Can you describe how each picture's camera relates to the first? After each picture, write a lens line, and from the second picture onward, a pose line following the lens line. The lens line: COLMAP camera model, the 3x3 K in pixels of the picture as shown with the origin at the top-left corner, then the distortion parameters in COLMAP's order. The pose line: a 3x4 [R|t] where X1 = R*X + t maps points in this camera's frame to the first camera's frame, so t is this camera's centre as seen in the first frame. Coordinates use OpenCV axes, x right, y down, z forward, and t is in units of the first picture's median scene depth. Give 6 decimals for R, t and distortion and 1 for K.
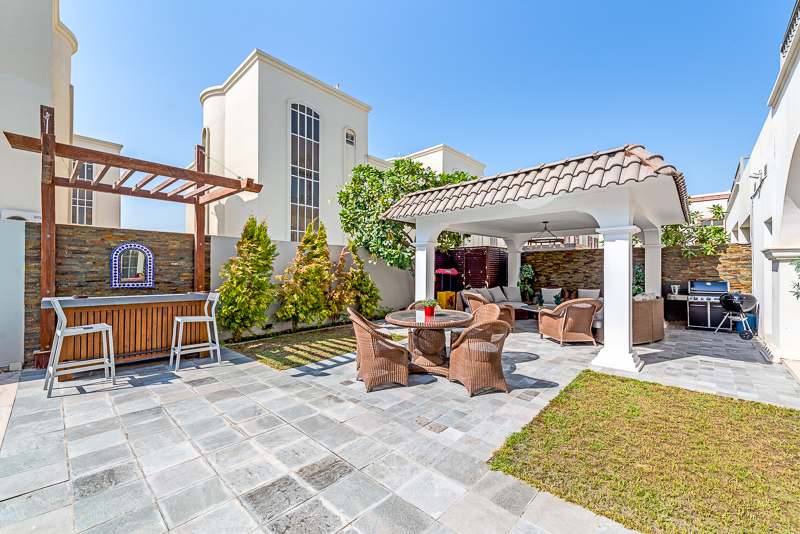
lens RADIAL K [[319.8, 0, 397.1], [0, 319.8, 271.4], [0, 0, 1]] dist [0.004508, -0.001147]
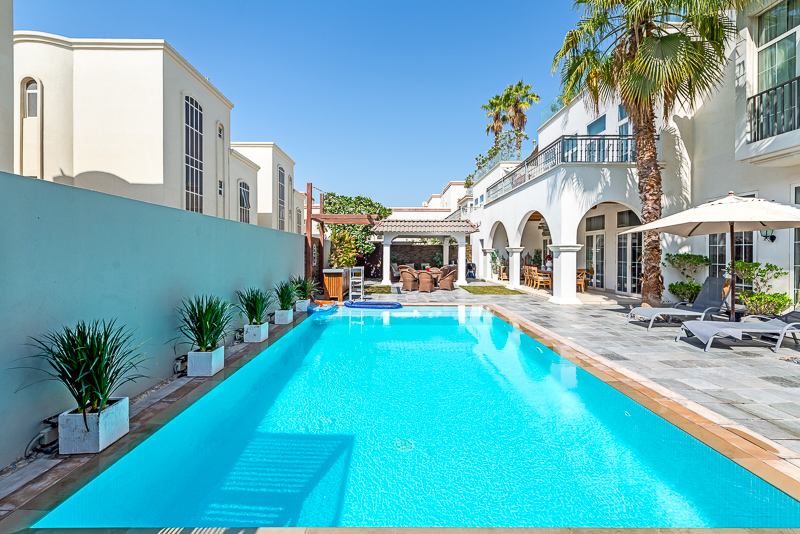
lens RADIAL K [[319.8, 0, 406.8], [0, 319.8, 256.4], [0, 0, 1]] dist [0.004508, -0.001147]
pose [[0.717701, -0.007524, 0.696311, -0.861258], [-0.000413, 0.999937, 0.011231, -0.014784], [-0.696352, -0.008348, 0.717652, -0.417683]]
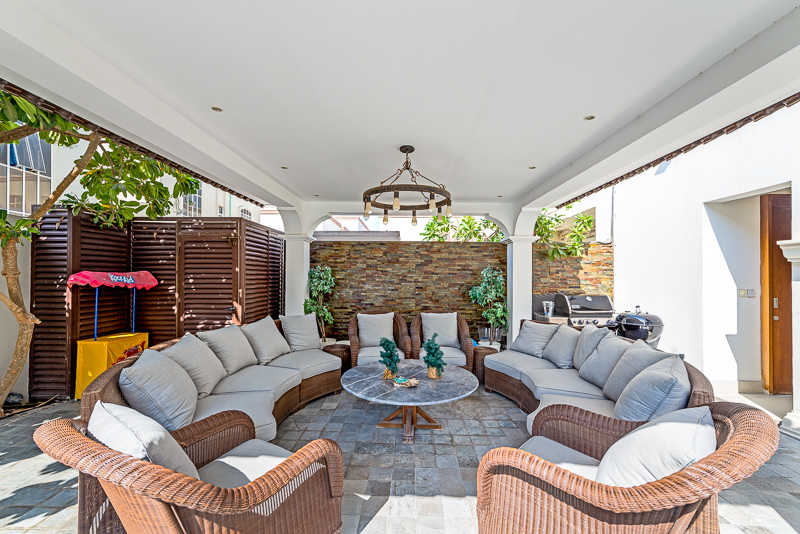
lens RADIAL K [[319.8, 0, 392.2], [0, 319.8, 277.0], [0, 0, 1]] dist [0.004508, -0.001147]
pose [[0.751658, 0.002524, 0.659548, 0.153012], [-0.004171, 0.999991, 0.000928, -0.003981], [-0.659540, -0.003449, 0.751662, 0.542208]]
